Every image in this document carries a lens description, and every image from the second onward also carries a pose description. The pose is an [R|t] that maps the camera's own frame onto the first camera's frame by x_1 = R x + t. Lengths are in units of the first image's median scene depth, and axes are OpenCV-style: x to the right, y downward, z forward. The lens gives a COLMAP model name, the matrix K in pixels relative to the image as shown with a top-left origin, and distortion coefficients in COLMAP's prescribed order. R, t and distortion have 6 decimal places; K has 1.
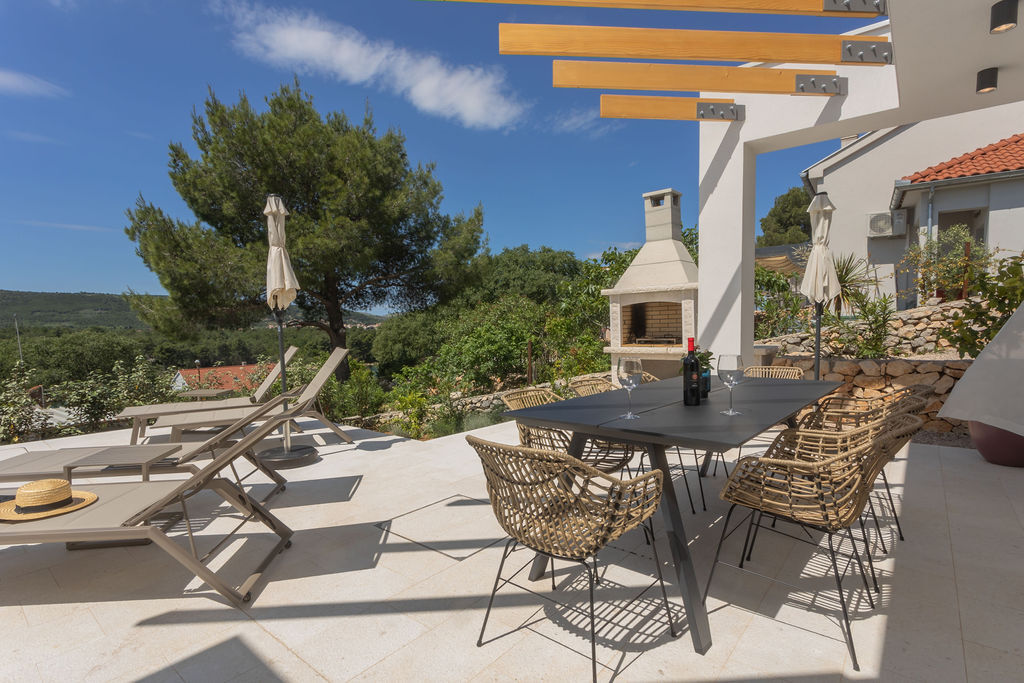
lens RADIAL K [[509.3, 0, 492.3], [0, 509.3, 345.9], [0, 0, 1]] dist [-0.013047, 0.006605]
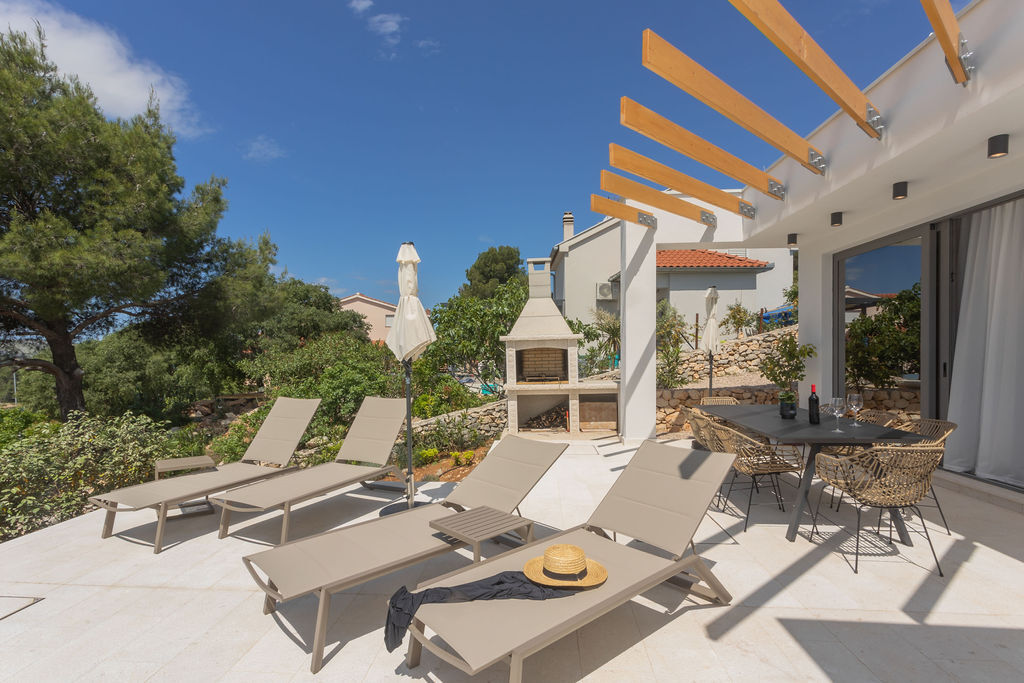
lens RADIAL K [[499.0, 0, 500.4], [0, 499.0, 356.1], [0, 0, 1]] dist [-0.004119, -0.000084]
pose [[0.813517, 0.001985, 0.581538, -0.450883], [0.023024, 0.999100, -0.035618, -0.023933], [-0.581085, 0.042365, 0.812739, 0.070721]]
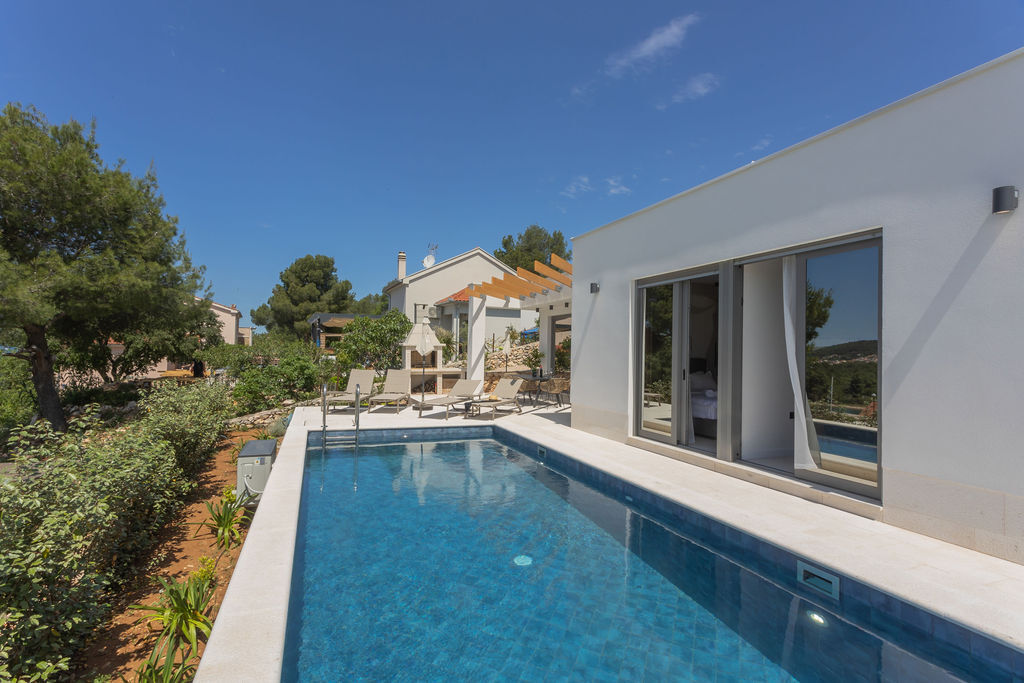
lens RADIAL K [[481.0, 0, 502.2], [0, 481.0, 343.4], [0, 0, 1]] dist [0.001617, 0.000945]
pose [[0.479200, 0.038284, 0.876870, -1.412190], [0.012448, 0.998651, -0.050403, 0.000238], [-0.877617, 0.035068, 0.478078, -0.377266]]
